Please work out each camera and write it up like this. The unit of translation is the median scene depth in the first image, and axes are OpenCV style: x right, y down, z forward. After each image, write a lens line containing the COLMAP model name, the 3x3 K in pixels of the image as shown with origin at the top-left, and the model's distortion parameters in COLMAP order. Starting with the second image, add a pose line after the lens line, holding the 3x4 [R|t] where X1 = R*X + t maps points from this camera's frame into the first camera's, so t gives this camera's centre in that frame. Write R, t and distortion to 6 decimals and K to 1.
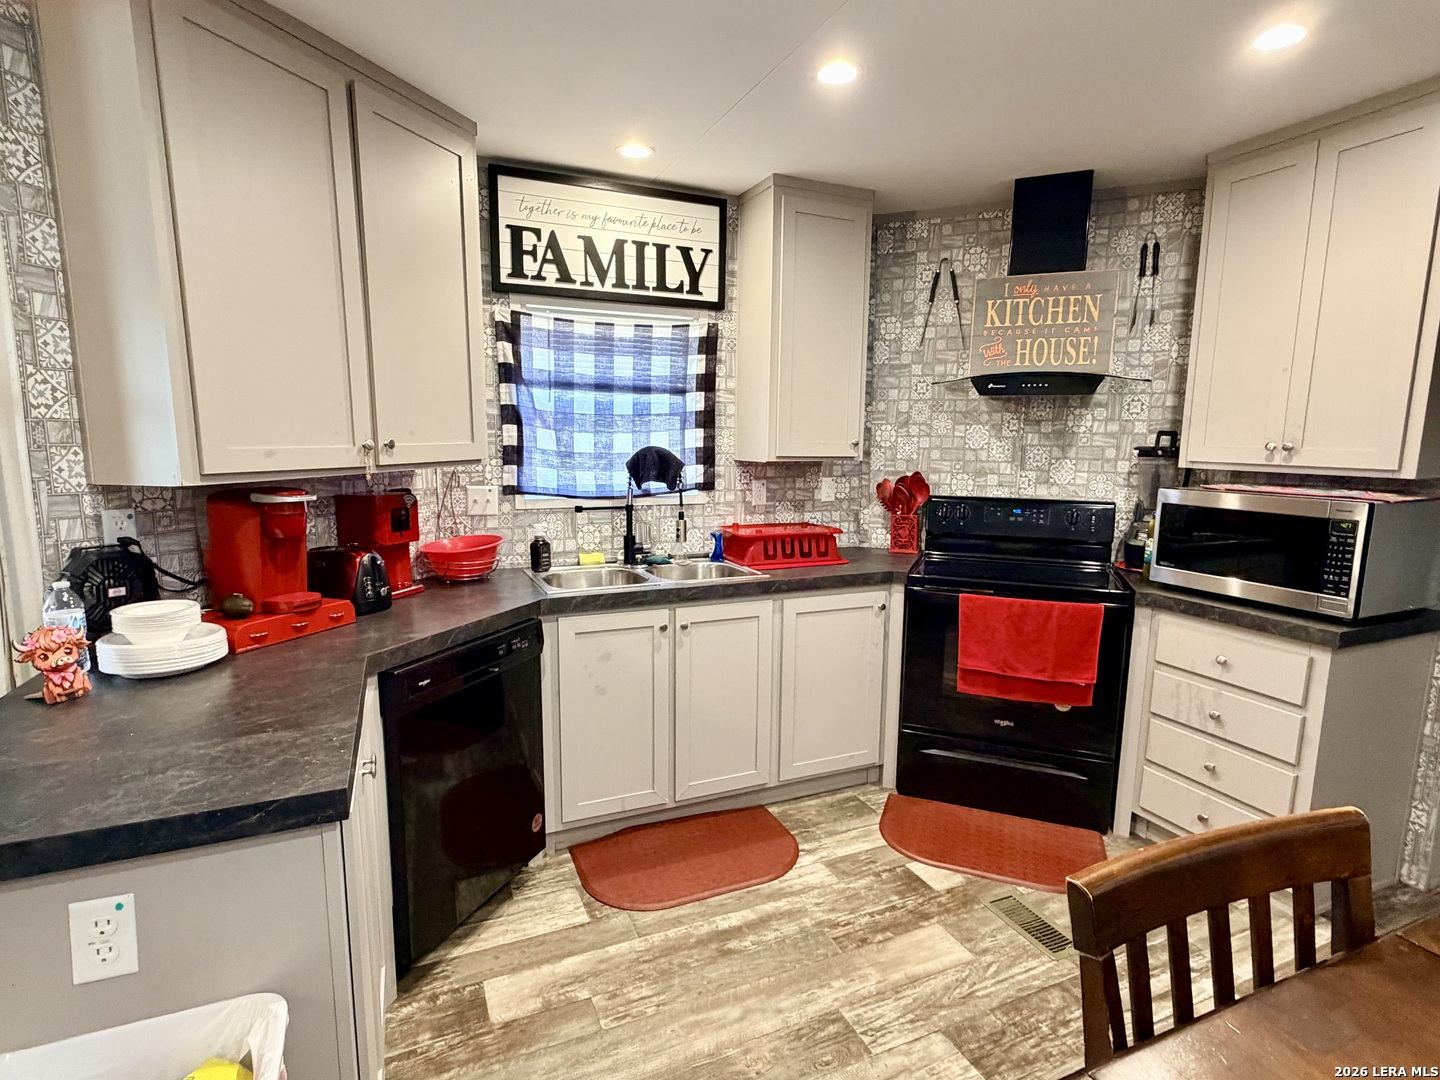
lens RADIAL K [[728.9, 0, 712.5], [0, 728.9, 544.5], [0, 0, 1]] dist [0.001643, 0.000436]
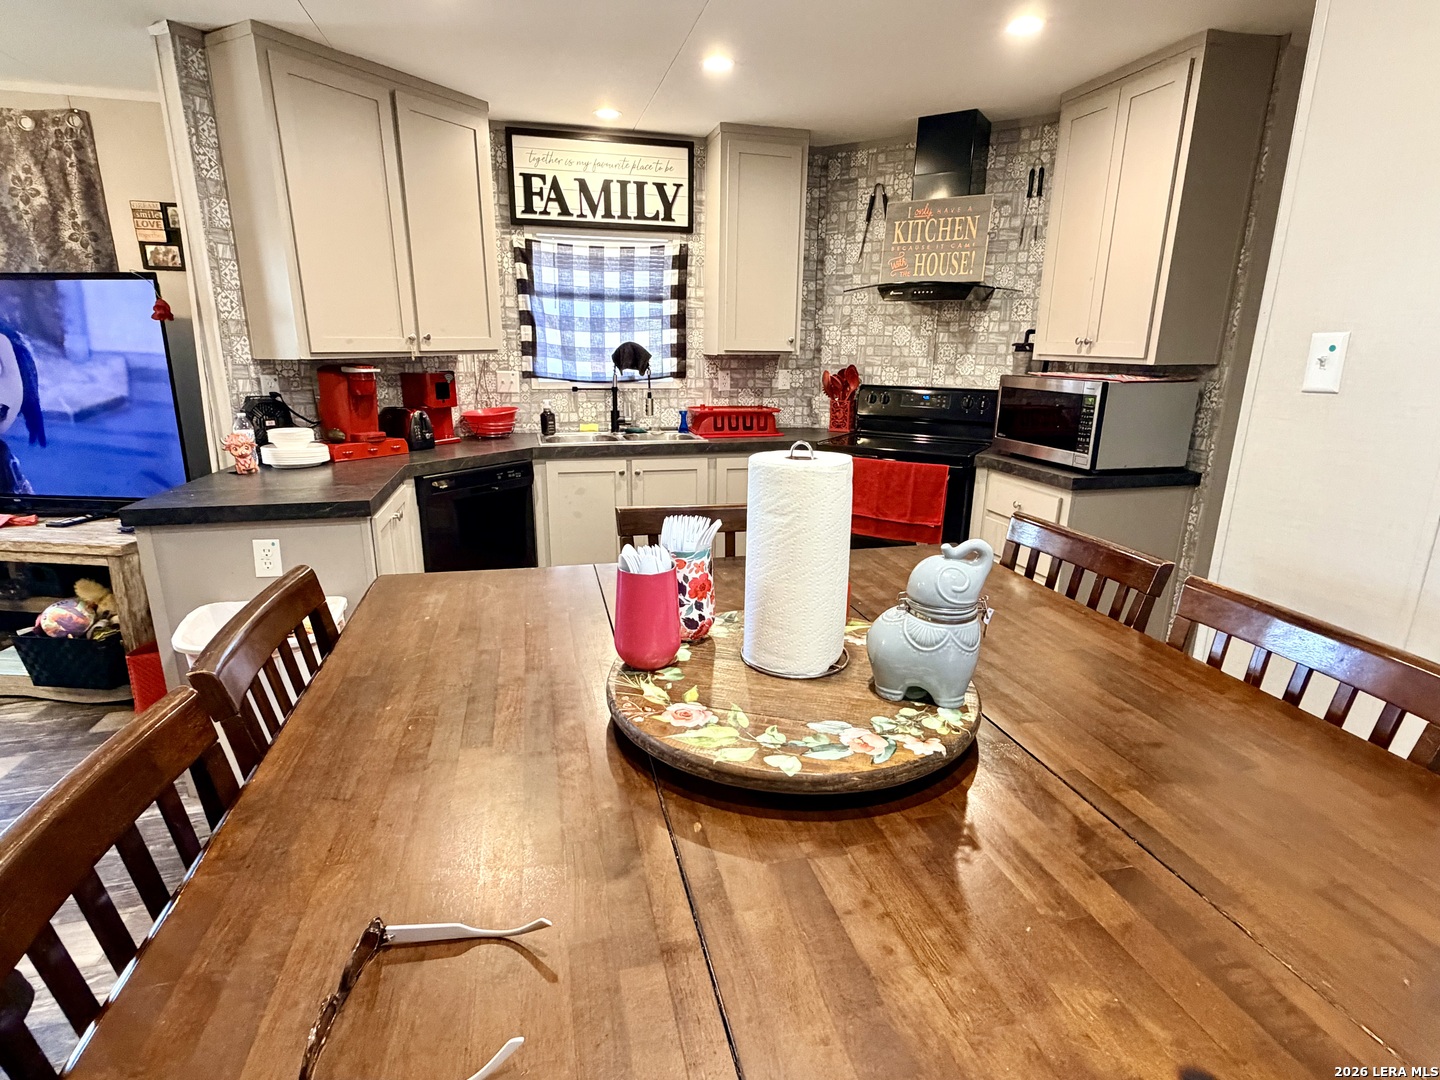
lens RADIAL K [[728.9, 0, 712.5], [0, 728.9, 544.5], [0, 0, 1]] dist [0.001643, 0.000436]
pose [[0.987540, 0.043308, -0.151289, 0.288548], [-0.024931, 0.992300, 0.121320, 0.067804], [0.155379, -0.116037, 0.981016, -0.331339]]
